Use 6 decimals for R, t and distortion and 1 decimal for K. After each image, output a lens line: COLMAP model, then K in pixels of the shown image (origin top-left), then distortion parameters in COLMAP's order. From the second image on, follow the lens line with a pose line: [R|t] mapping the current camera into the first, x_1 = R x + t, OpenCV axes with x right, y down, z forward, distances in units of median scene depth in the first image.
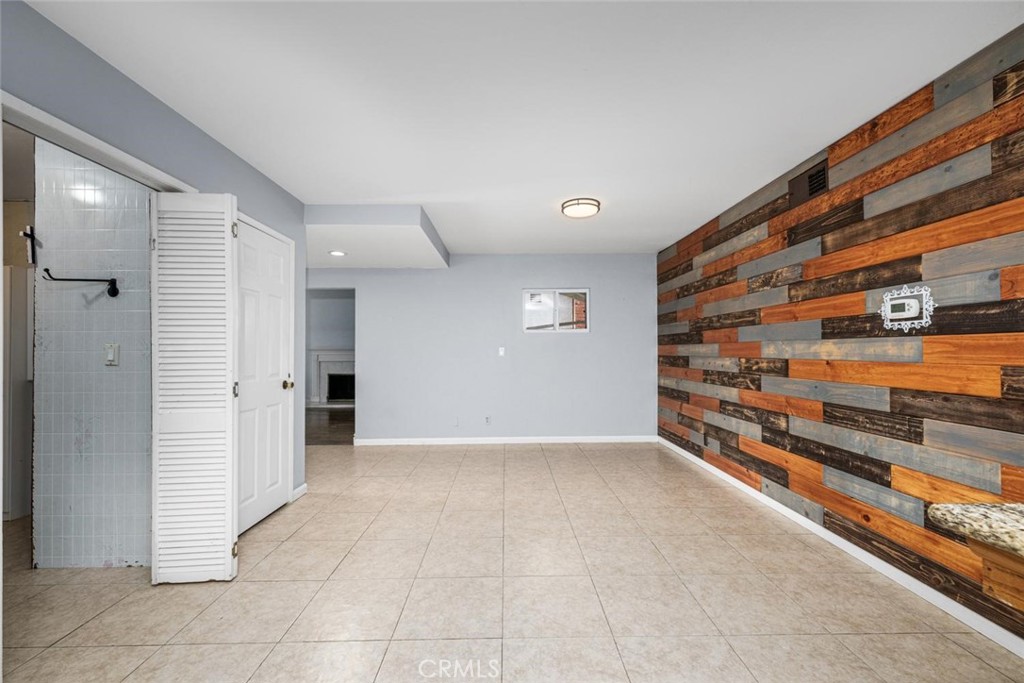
lens RADIAL K [[415.0, 0, 506.6], [0, 415.0, 347.9], [0, 0, 1]] dist [-0.001470, 0.000362]
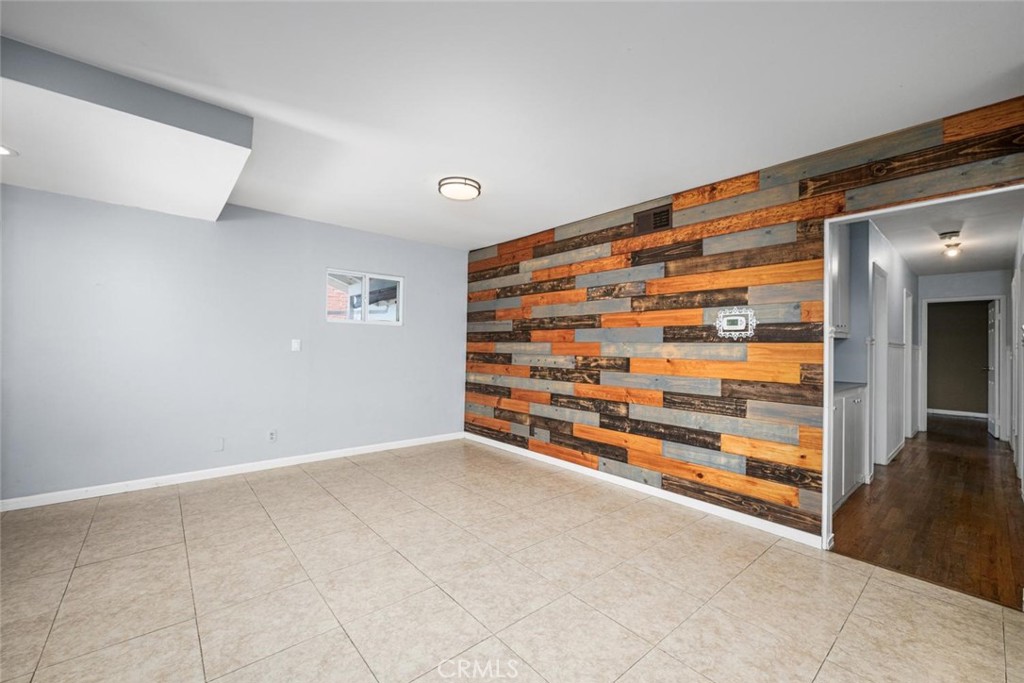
lens RADIAL K [[415.0, 0, 513.0], [0, 415.0, 342.6], [0, 0, 1]] dist [-0.001470, 0.000362]
pose [[0.759386, 0.026931, 0.650082, -0.434699], [-0.026205, 0.999598, -0.010800, 0.005614], [-0.650112, -0.008834, 0.759787, 0.330664]]
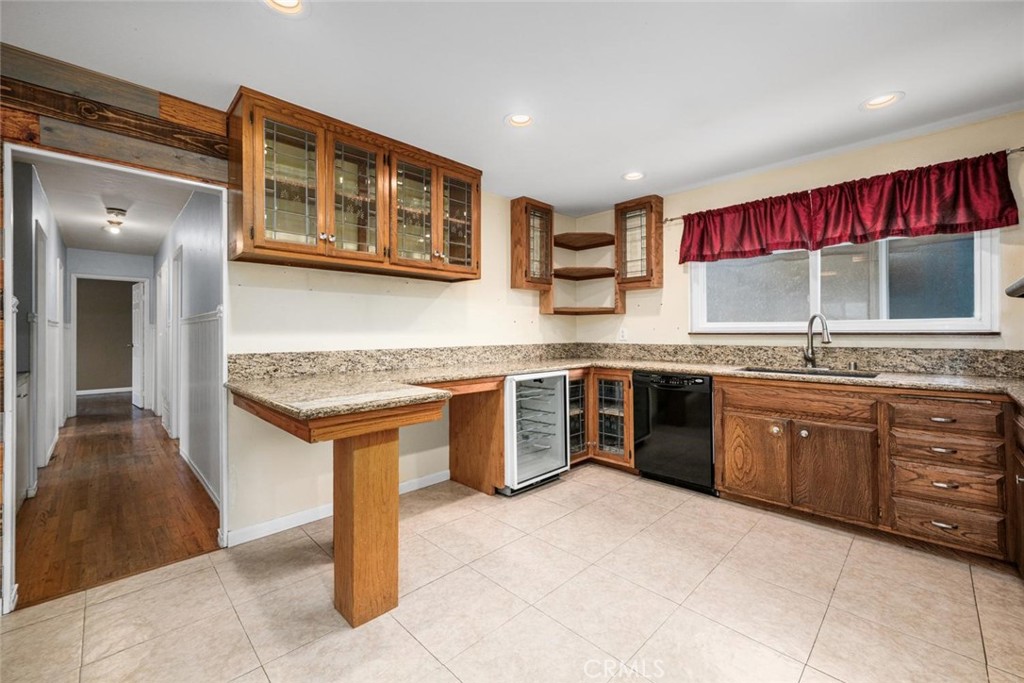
lens RADIAL K [[415.0, 0, 519.7], [0, 415.0, 330.4], [0, 0, 1]] dist [-0.001470, 0.000362]
pose [[-0.703057, 0.010432, 0.711057, -0.315316], [0.001024, 0.999906, -0.013658, 0.004165], [-0.711132, -0.008874, -0.703002, 0.478013]]
